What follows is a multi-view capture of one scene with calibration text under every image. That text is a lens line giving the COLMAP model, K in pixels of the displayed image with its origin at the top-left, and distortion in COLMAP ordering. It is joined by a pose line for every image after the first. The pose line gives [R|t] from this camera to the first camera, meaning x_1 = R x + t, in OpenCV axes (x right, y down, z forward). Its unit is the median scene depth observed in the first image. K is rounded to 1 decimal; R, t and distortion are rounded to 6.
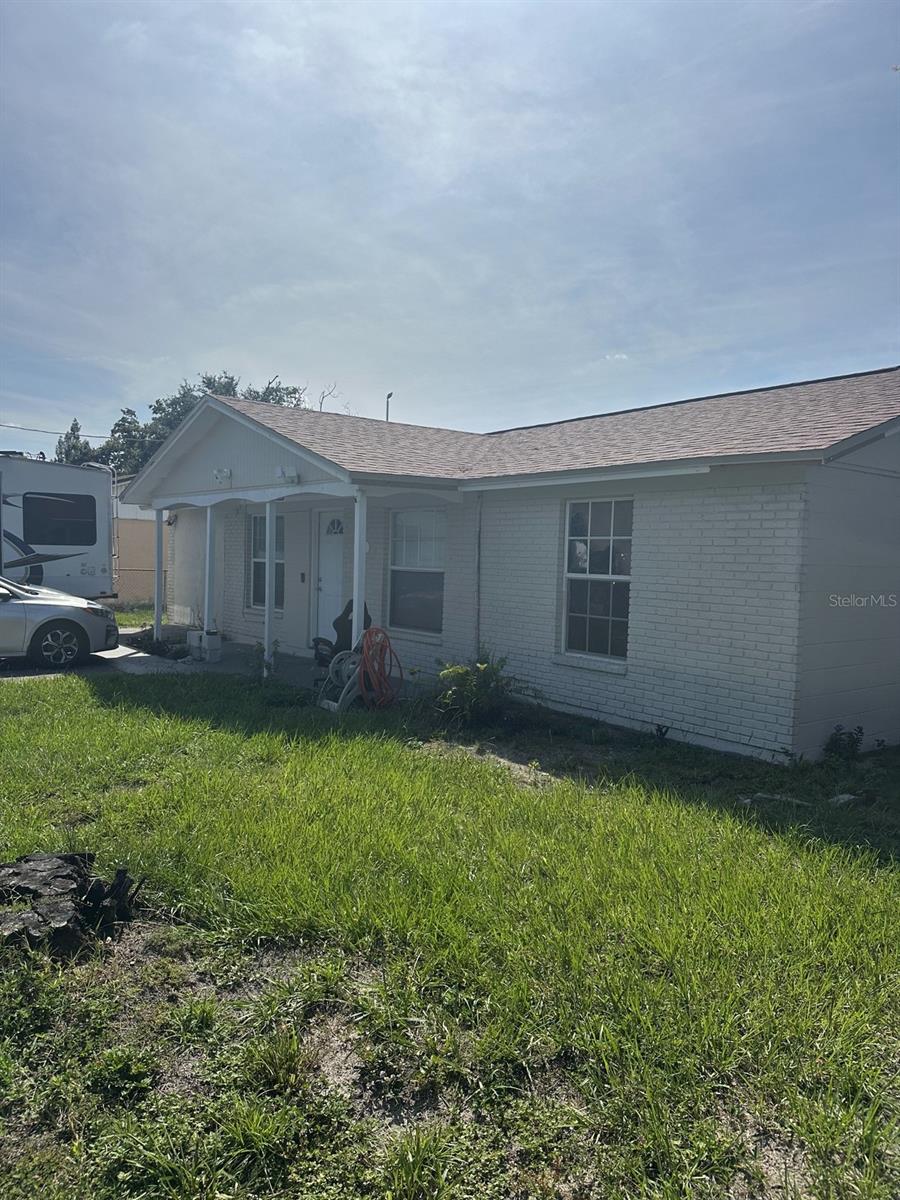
lens RADIAL K [[829.5, 0, 447.8], [0, 829.5, 594.8], [0, 0, 1]] dist [0.066901, -0.082917]
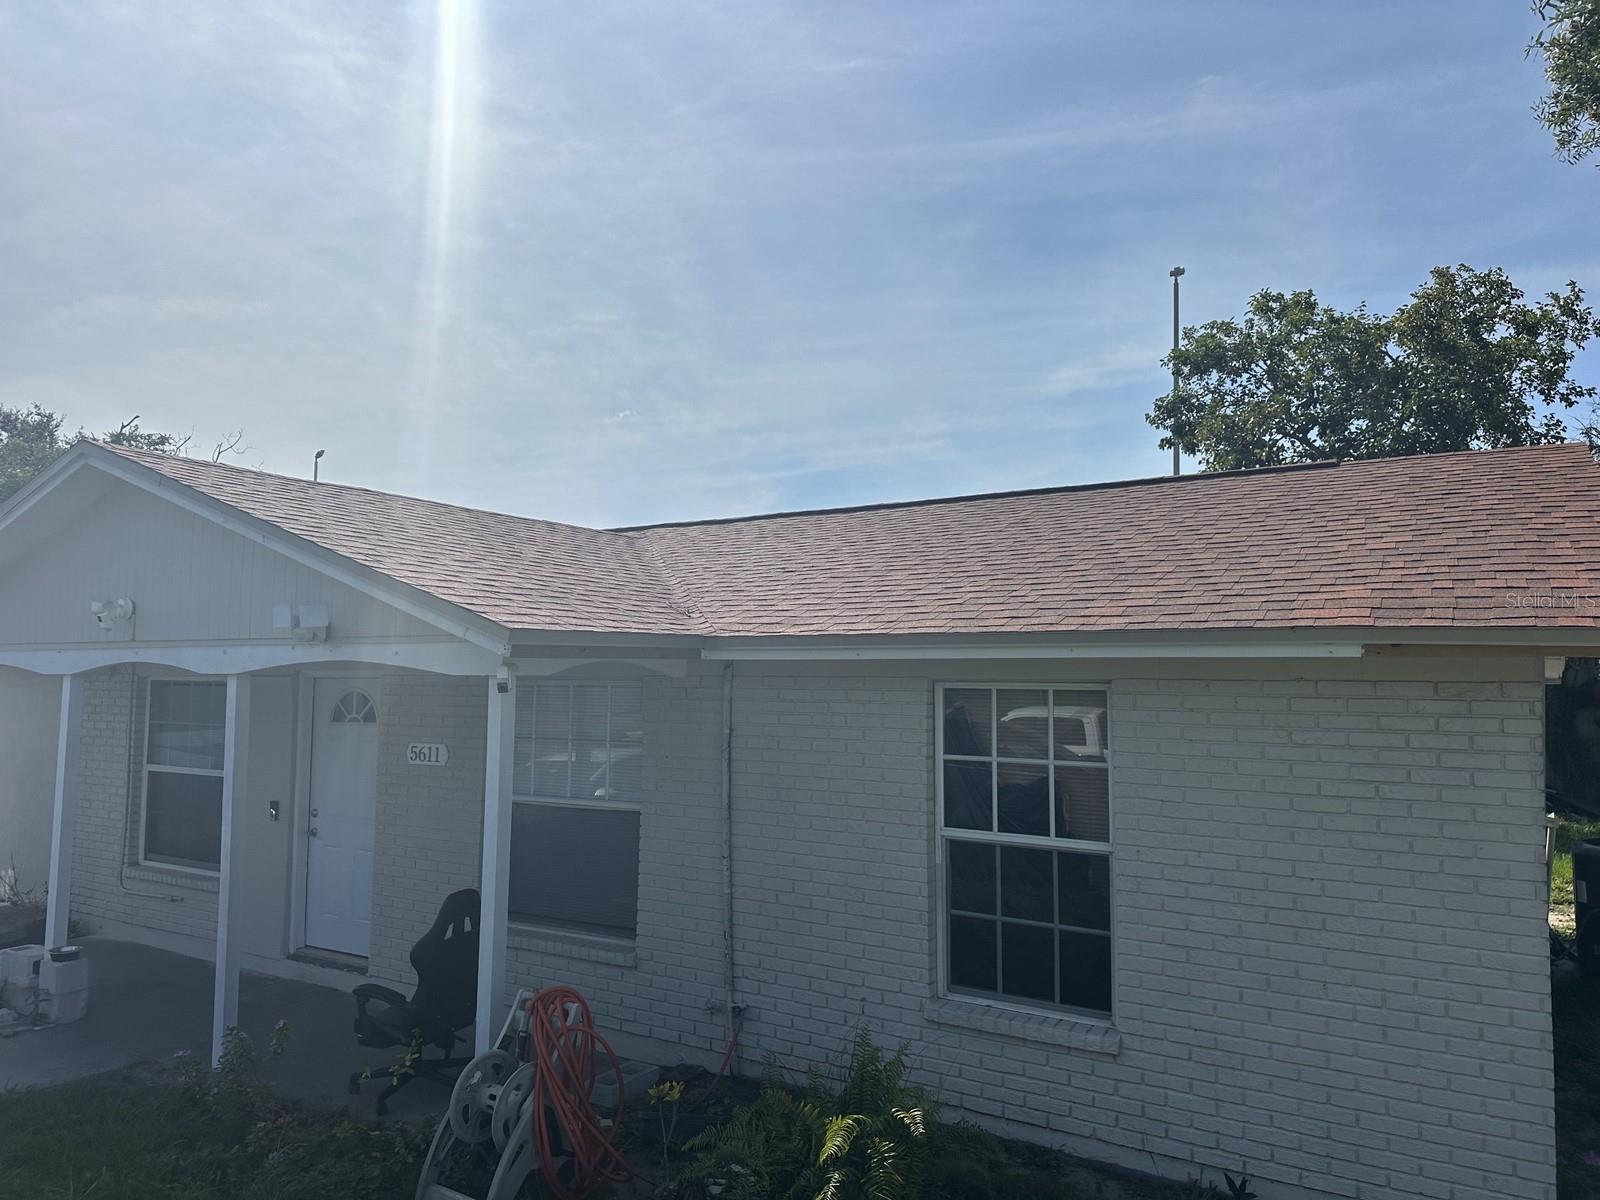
lens RADIAL K [[1106.0, 0, 800.1], [0, 1106.0, 591.7], [0, 0, 1]] dist [0.066901, -0.082917]
pose [[0.937592, 0.005572, 0.347692, -0.201585], [0.035054, 0.993264, -0.110445, -0.113695], [-0.345965, 0.115741, 0.931081, 0.456371]]
